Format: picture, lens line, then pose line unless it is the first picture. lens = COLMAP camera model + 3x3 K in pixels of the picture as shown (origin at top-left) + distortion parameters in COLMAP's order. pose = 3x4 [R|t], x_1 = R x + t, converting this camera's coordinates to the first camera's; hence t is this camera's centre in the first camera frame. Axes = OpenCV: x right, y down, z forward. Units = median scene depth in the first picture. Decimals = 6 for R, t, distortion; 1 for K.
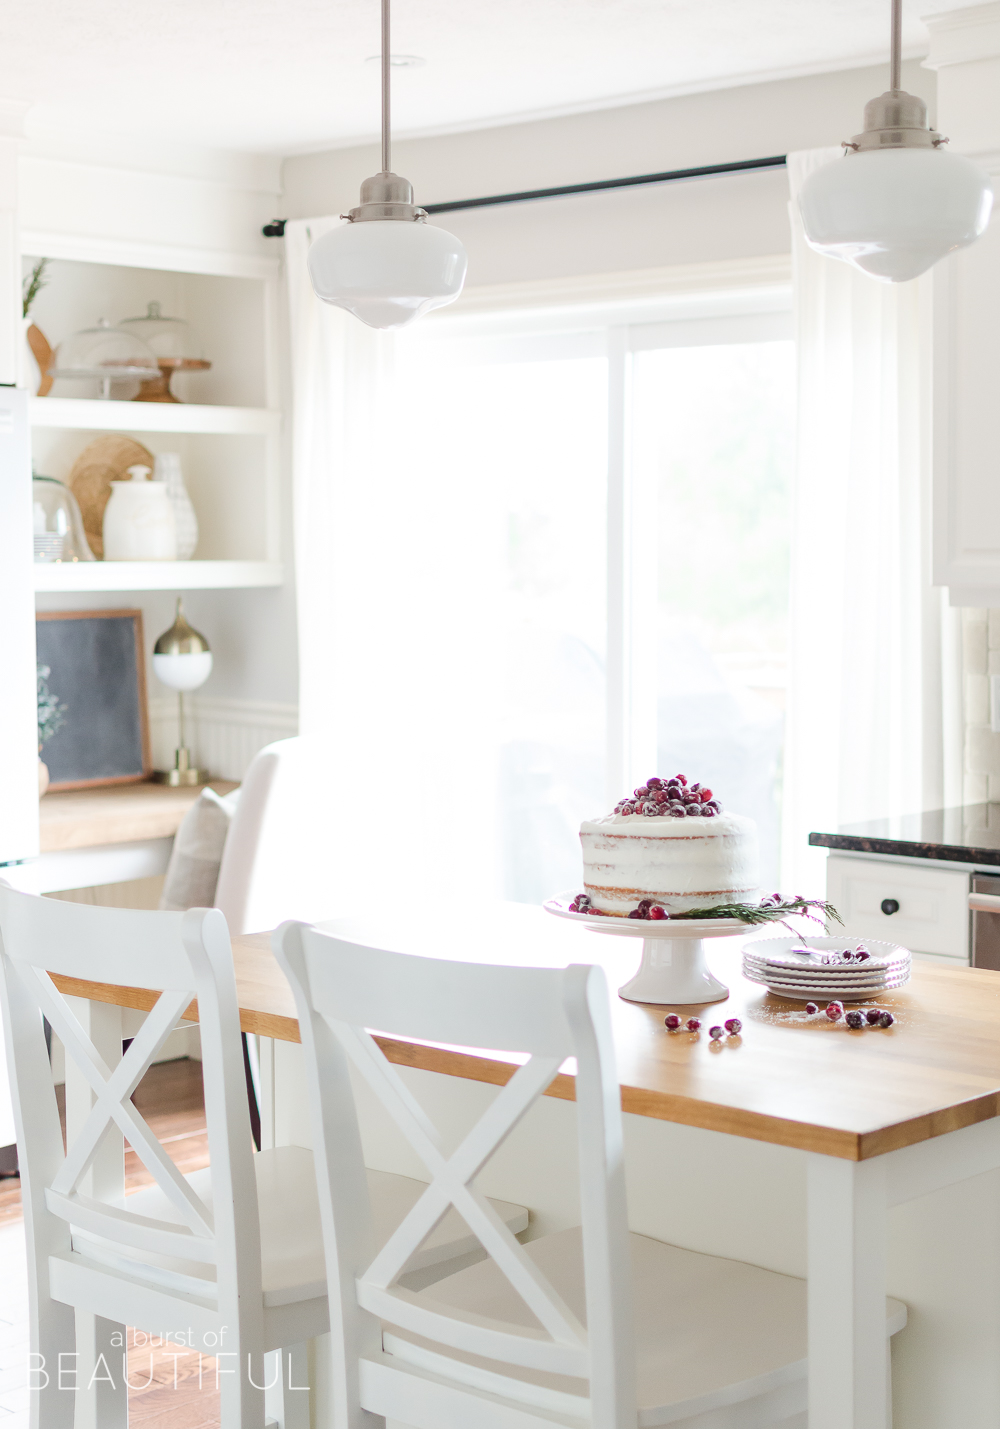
lens RADIAL K [[2323.7, 0, 495.5], [0, 2323.7, 671.8], [0, 0, 1]] dist [0.022854, -0.063359]
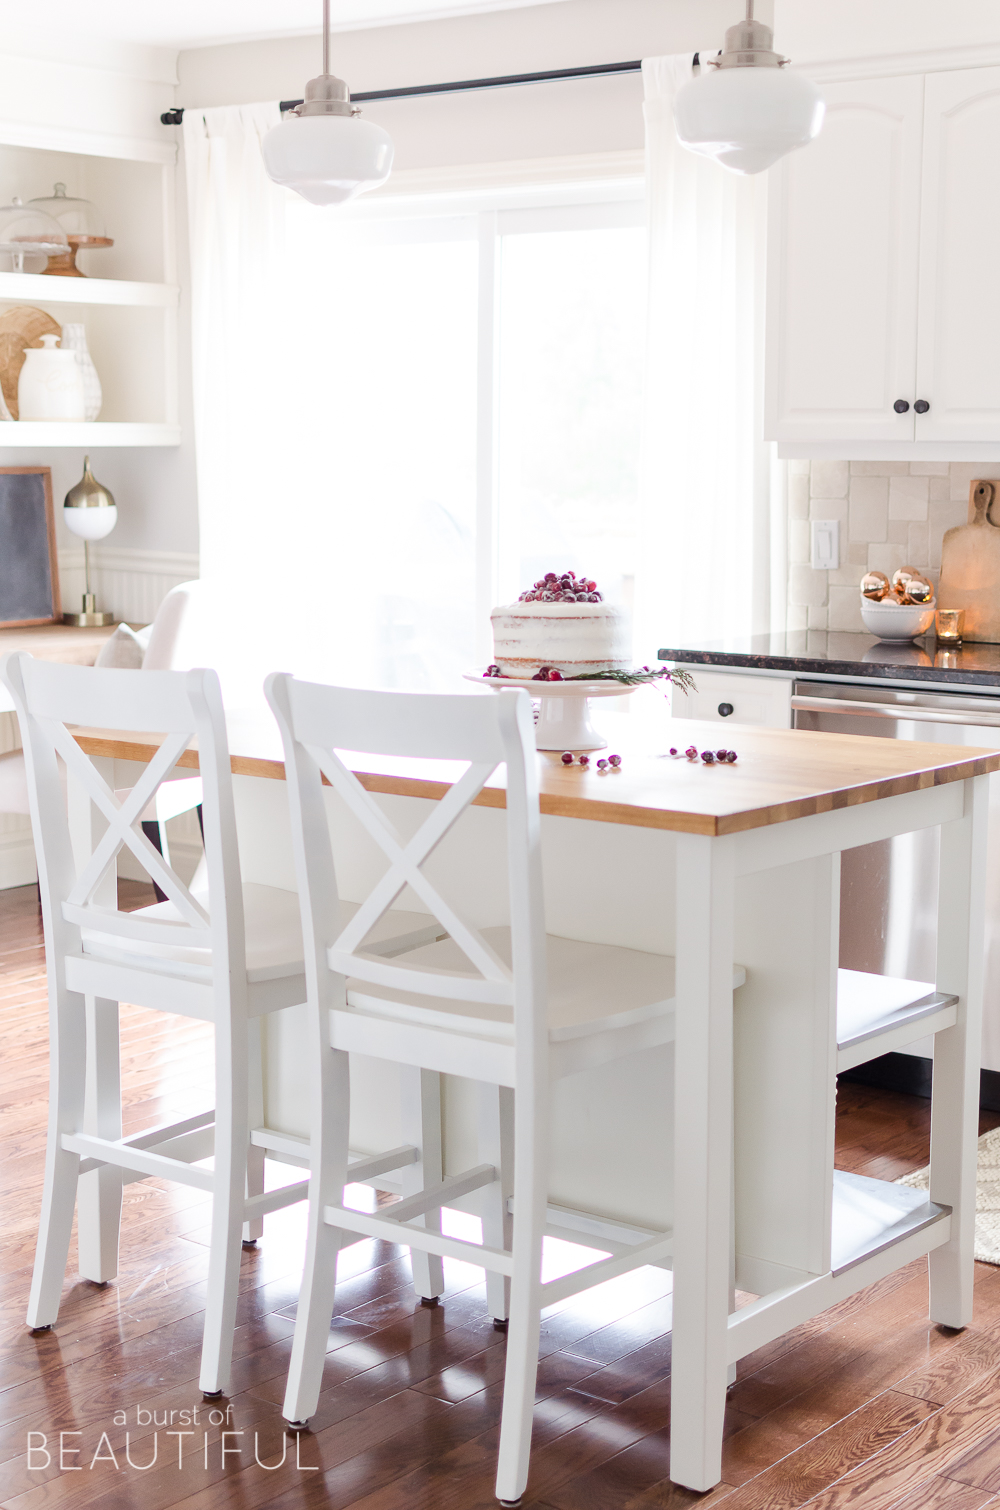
lens RADIAL K [[2286.6, 0, 500.0], [0, 2286.6, 755.0], [0, 0, 1]] dist [0.013730, -0.006581]
pose [[0.996947, -0.002357, 0.078049, -0.050887], [-0.004124, 0.996559, 0.082780, 0.037975], [-0.077975, -0.082849, 0.993507, -0.214605]]
